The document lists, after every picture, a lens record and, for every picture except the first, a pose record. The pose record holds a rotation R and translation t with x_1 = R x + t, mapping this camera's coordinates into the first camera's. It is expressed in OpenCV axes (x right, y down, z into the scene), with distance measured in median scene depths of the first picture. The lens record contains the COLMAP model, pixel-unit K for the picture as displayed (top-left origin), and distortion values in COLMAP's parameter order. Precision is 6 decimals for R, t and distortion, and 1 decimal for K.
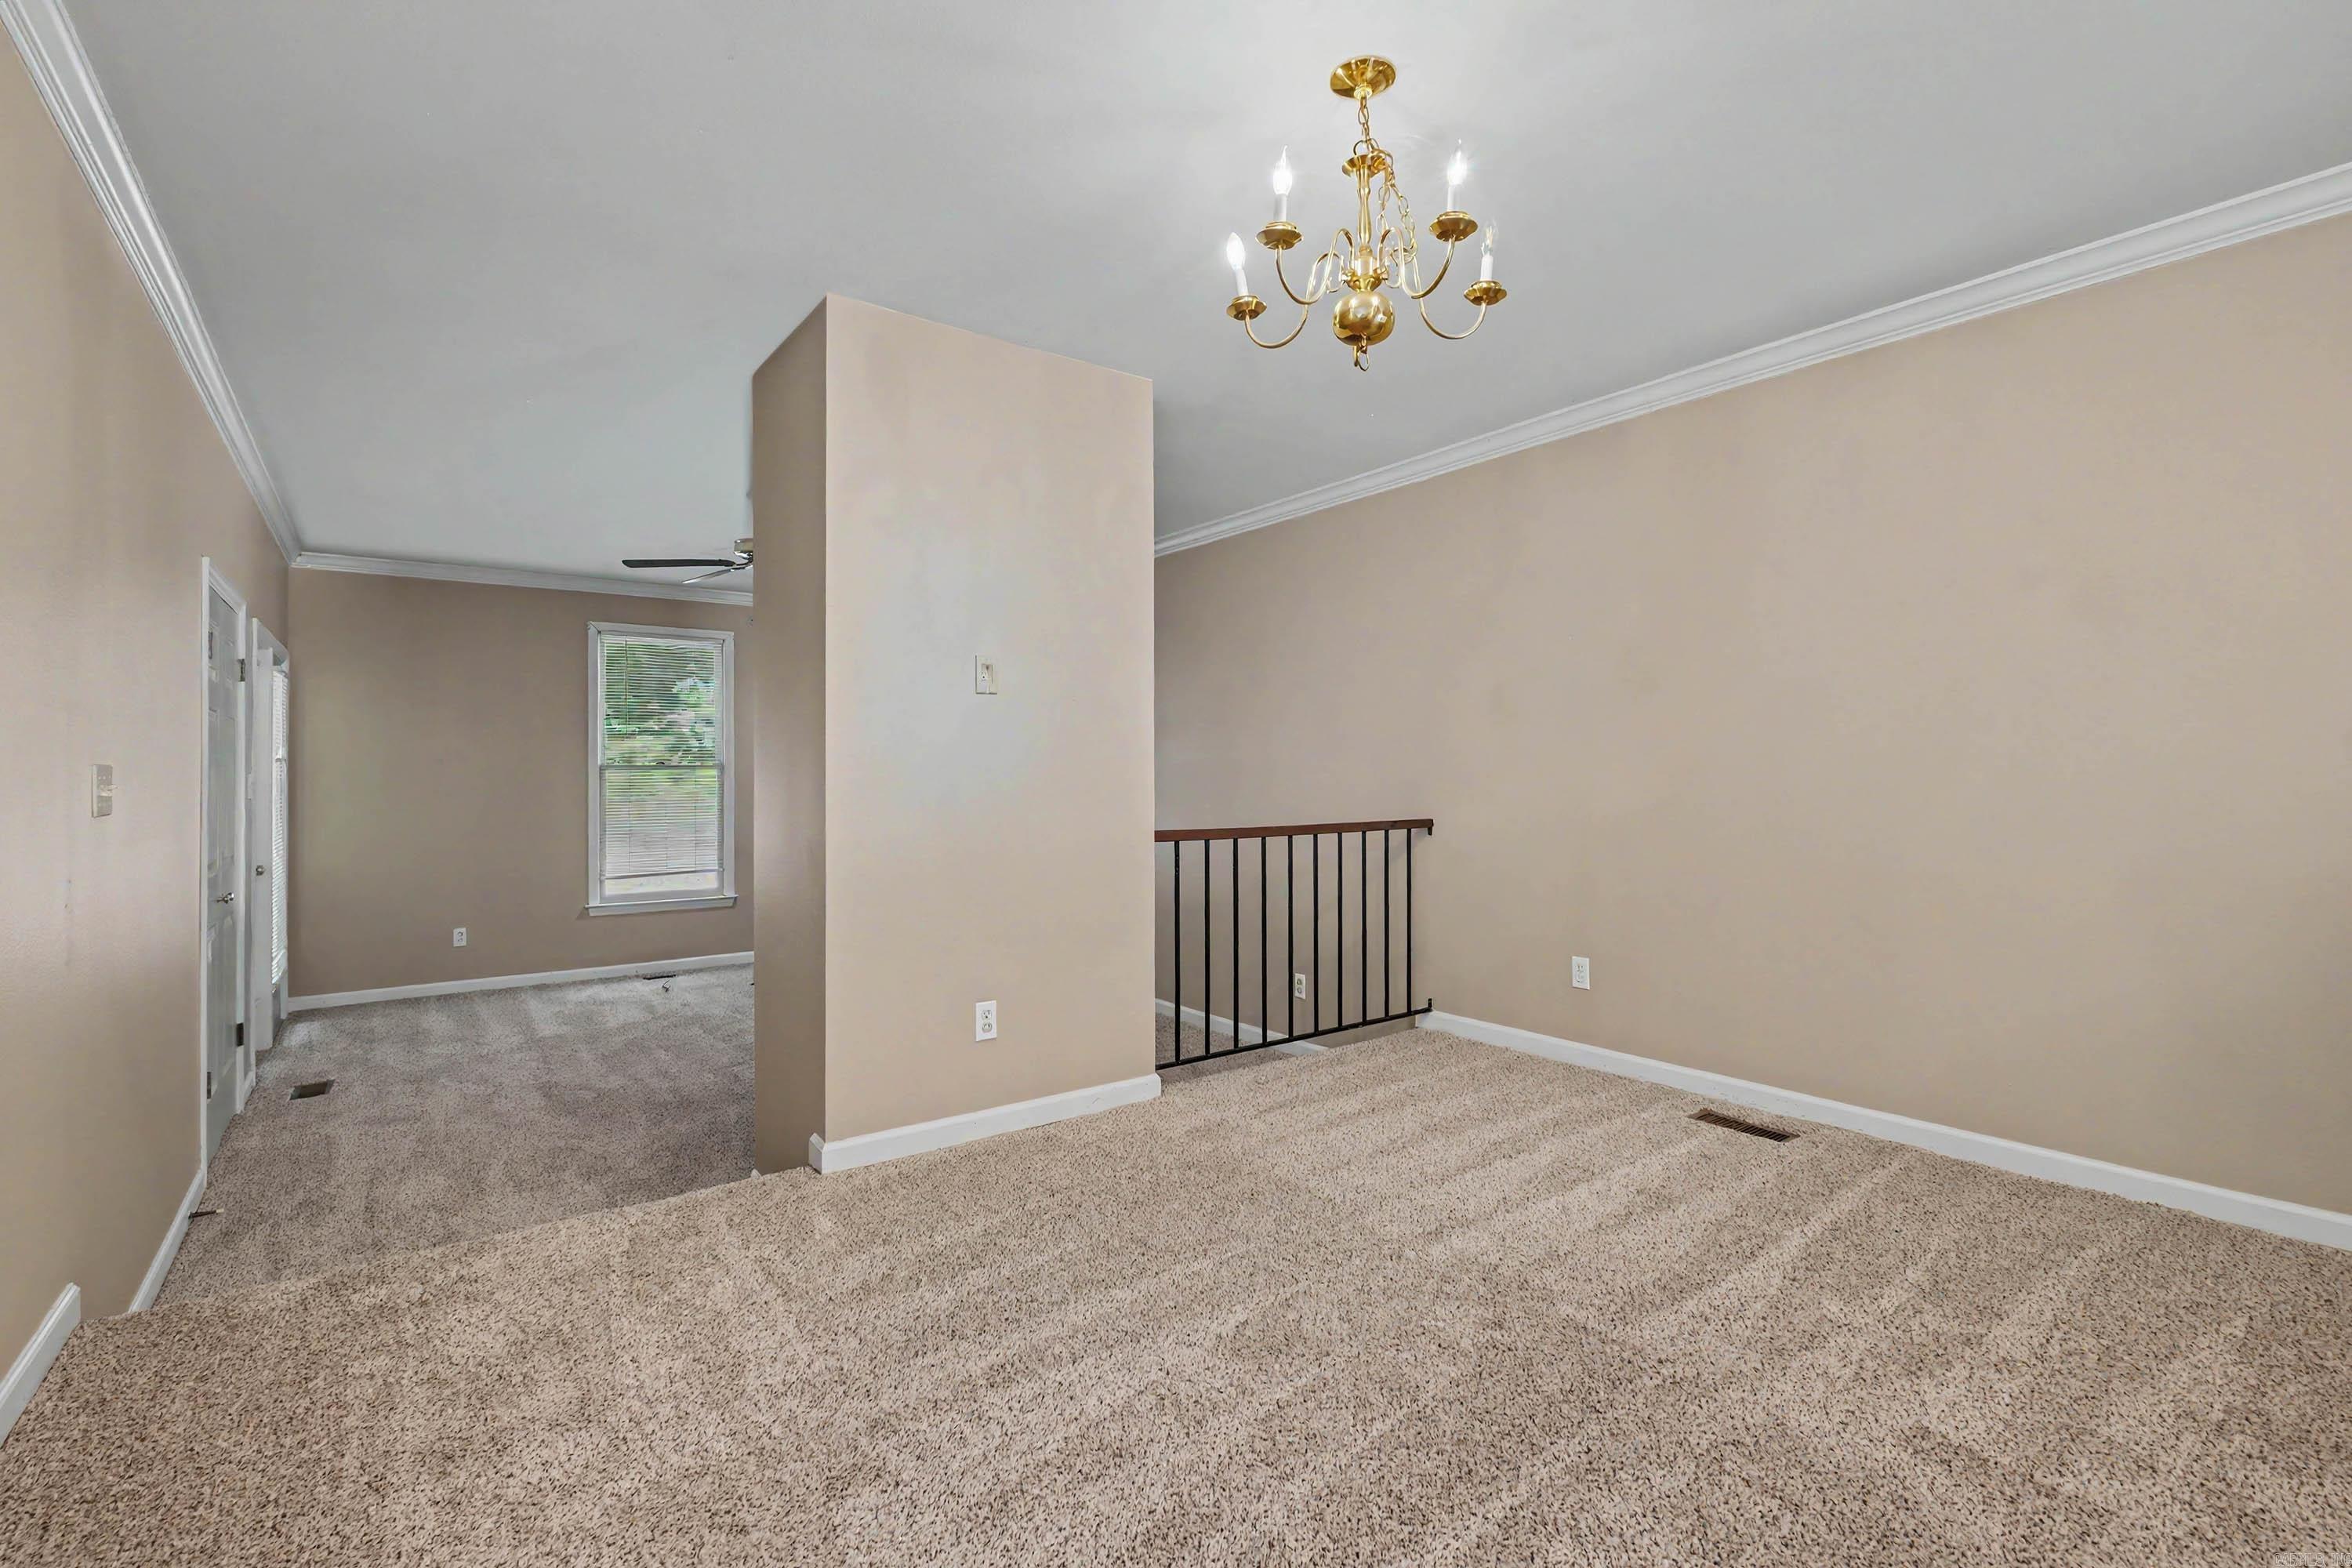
lens RADIAL K [[1044.8, 0, 1173.3], [0, 1044.8, 771.8], [0, 0, 1]] dist [0.004064, -0.000890]
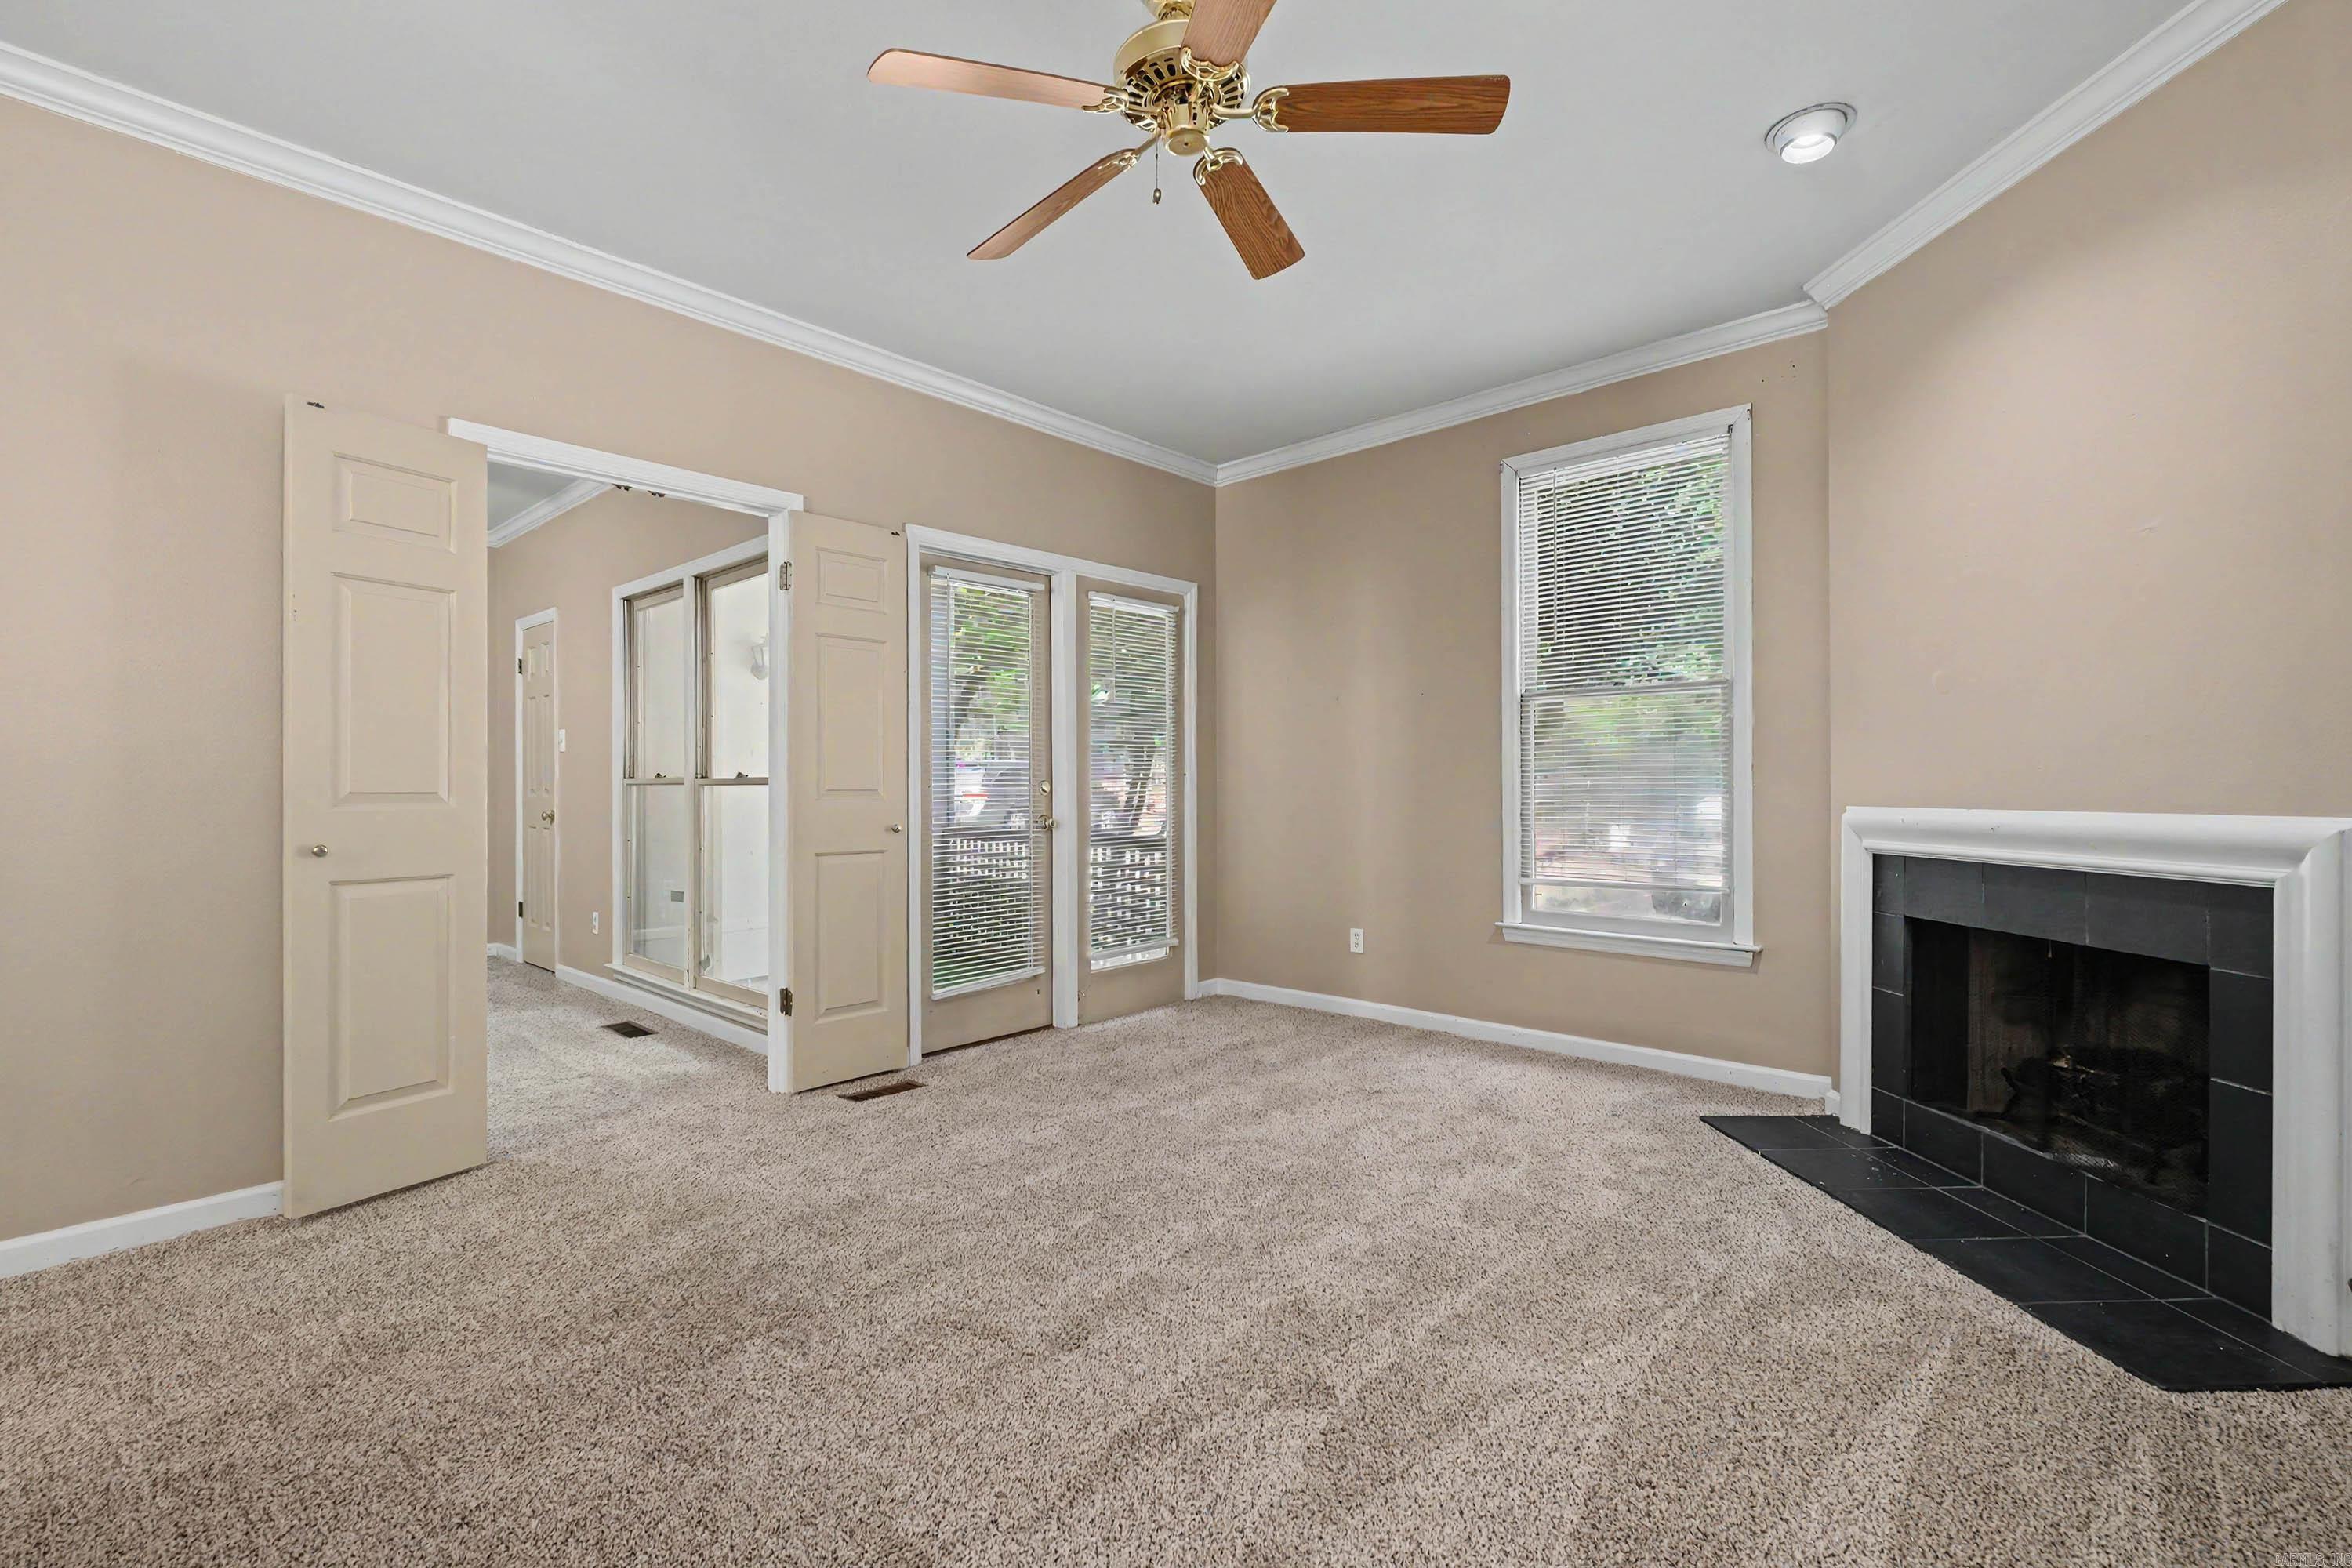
lens RADIAL K [[1038.5, 0, 1176.0], [0, 1038.5, 784.0], [0, 0, 1]] dist [-0.002203, -0.000726]
pose [[0.194974, 0.003825, -0.980801, 0.001394], [0.003412, 0.999984, 0.004578, 0.057443], [0.980803, -0.004239, 0.194958, 0.931139]]
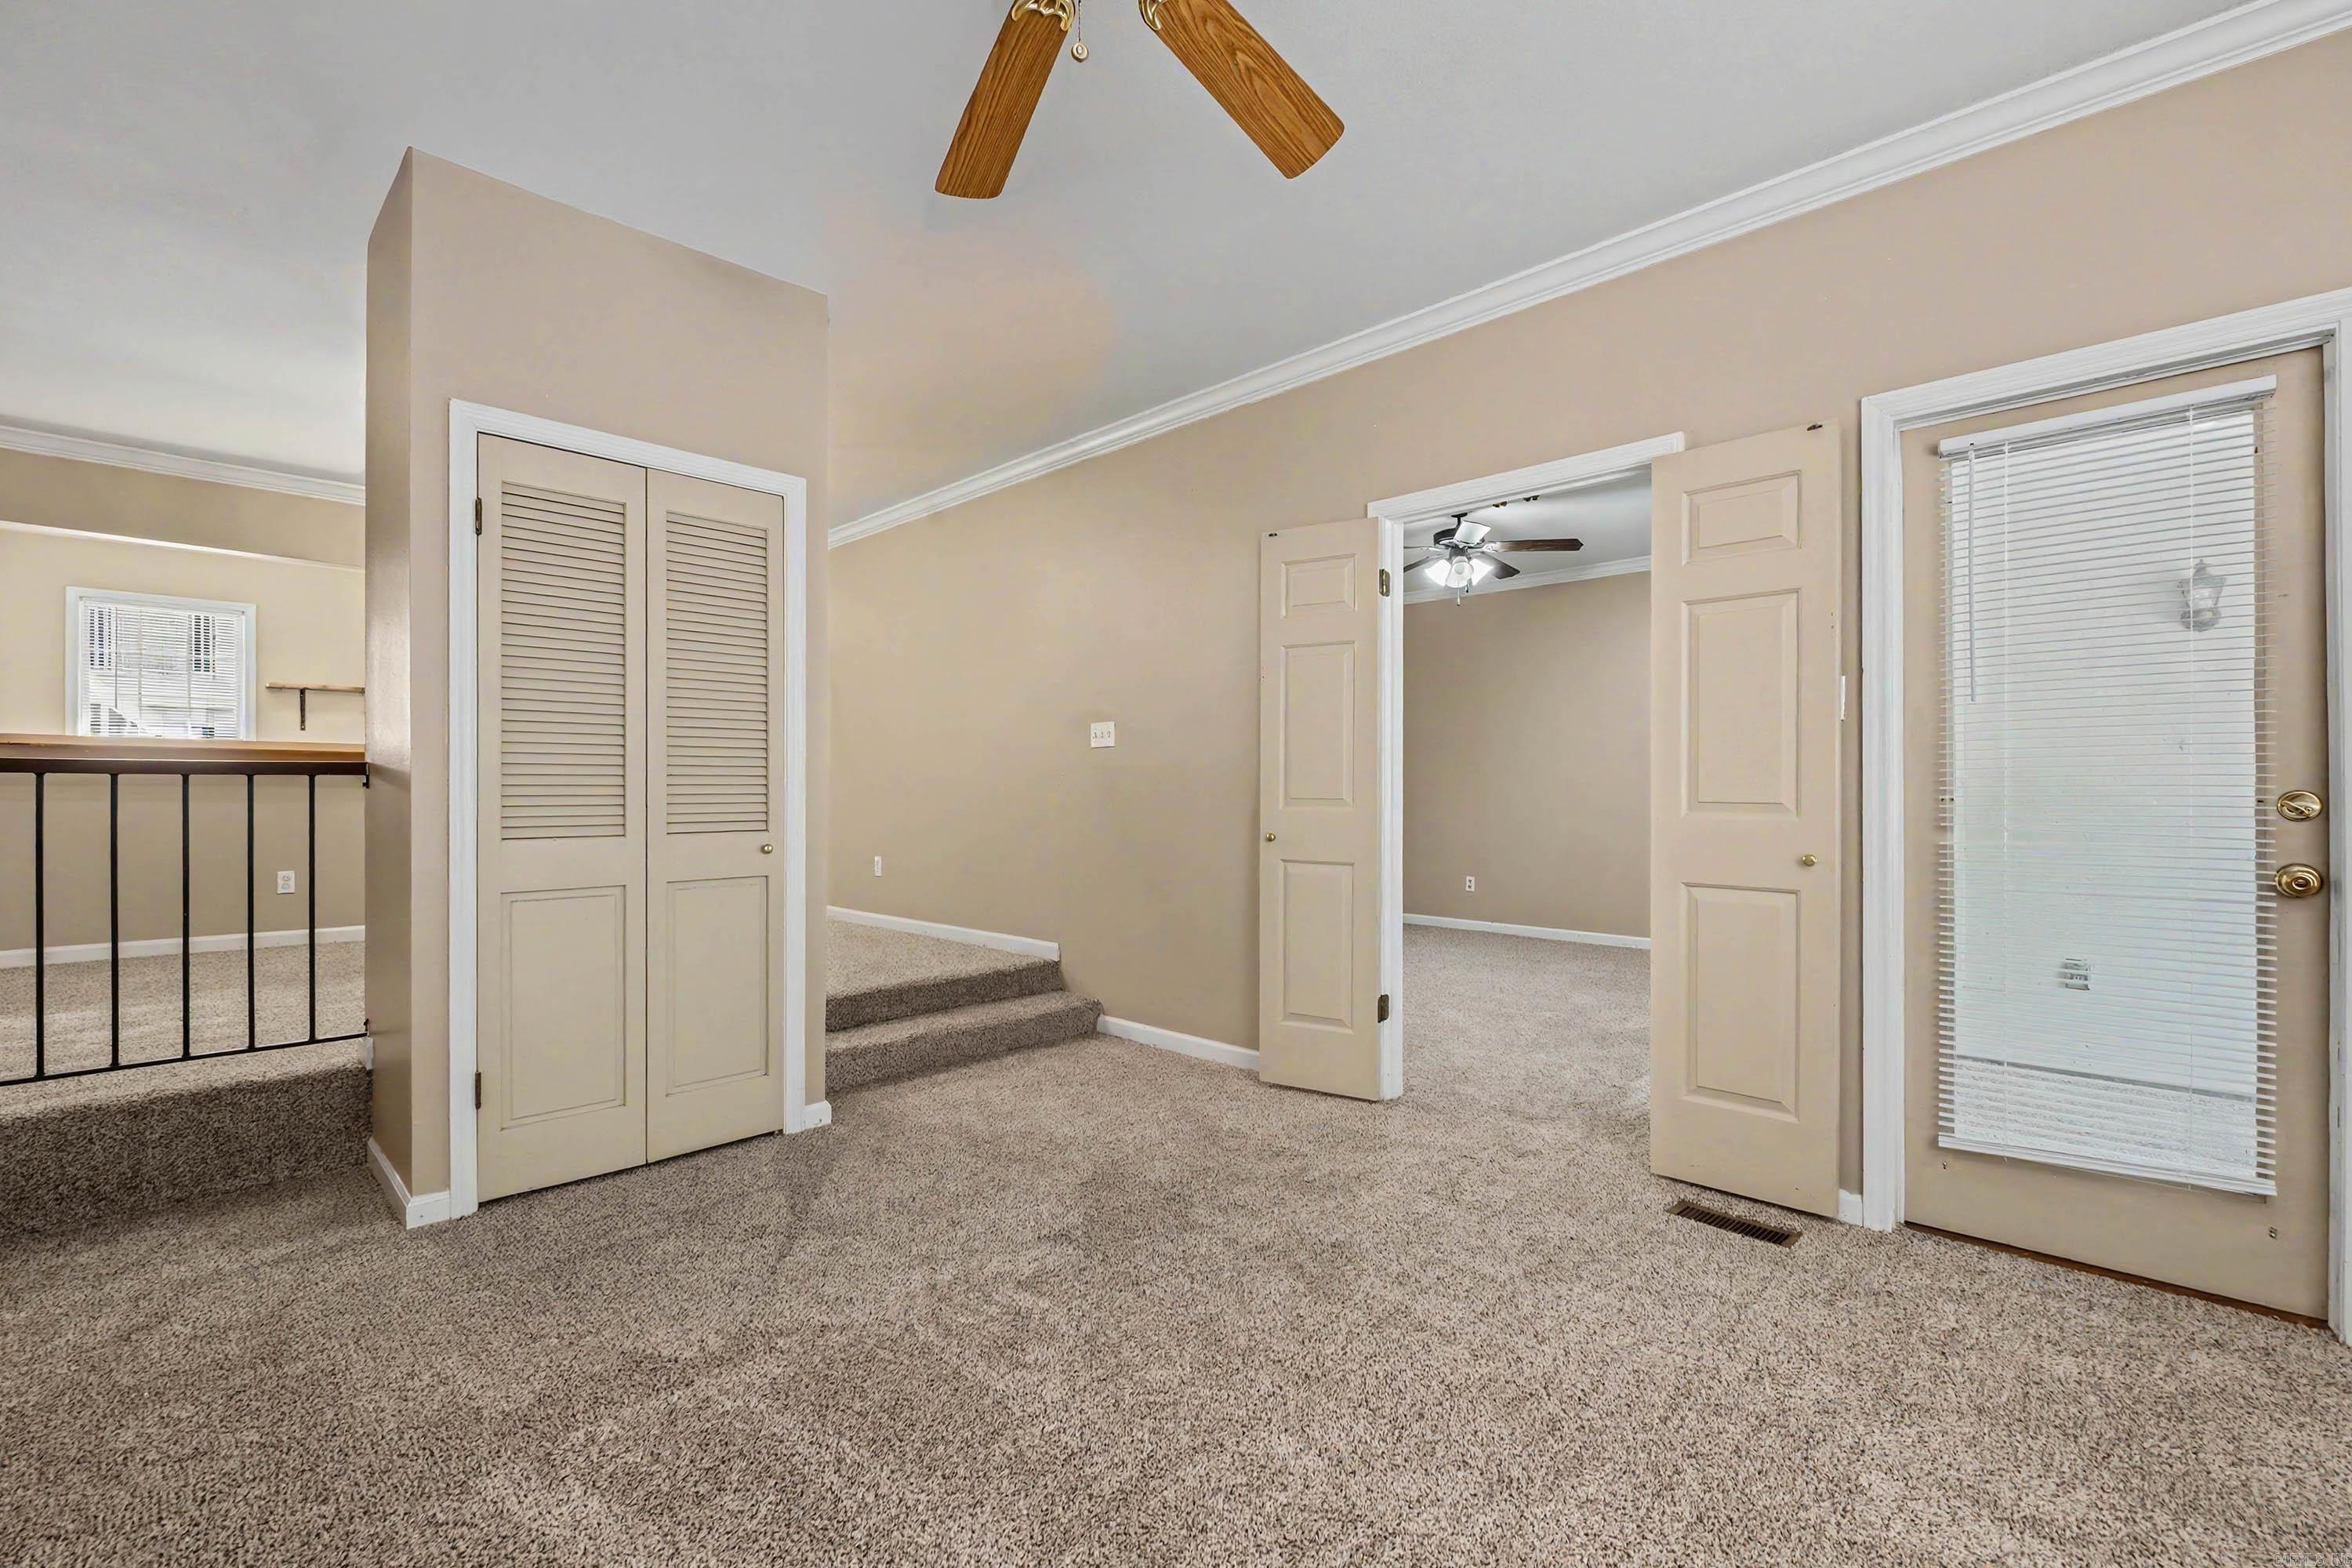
lens RADIAL K [[1018.7, 0, 1176.0], [0, 1018.7, 784.0], [0, 0, 1]] dist [-0.005993, -0.000780]
pose [[-0.988204, 0.005018, -0.153059, -0.379609], [0.005742, 0.999974, -0.004289, 0.055345], [0.153033, -0.005117, -0.988208, 1.315121]]
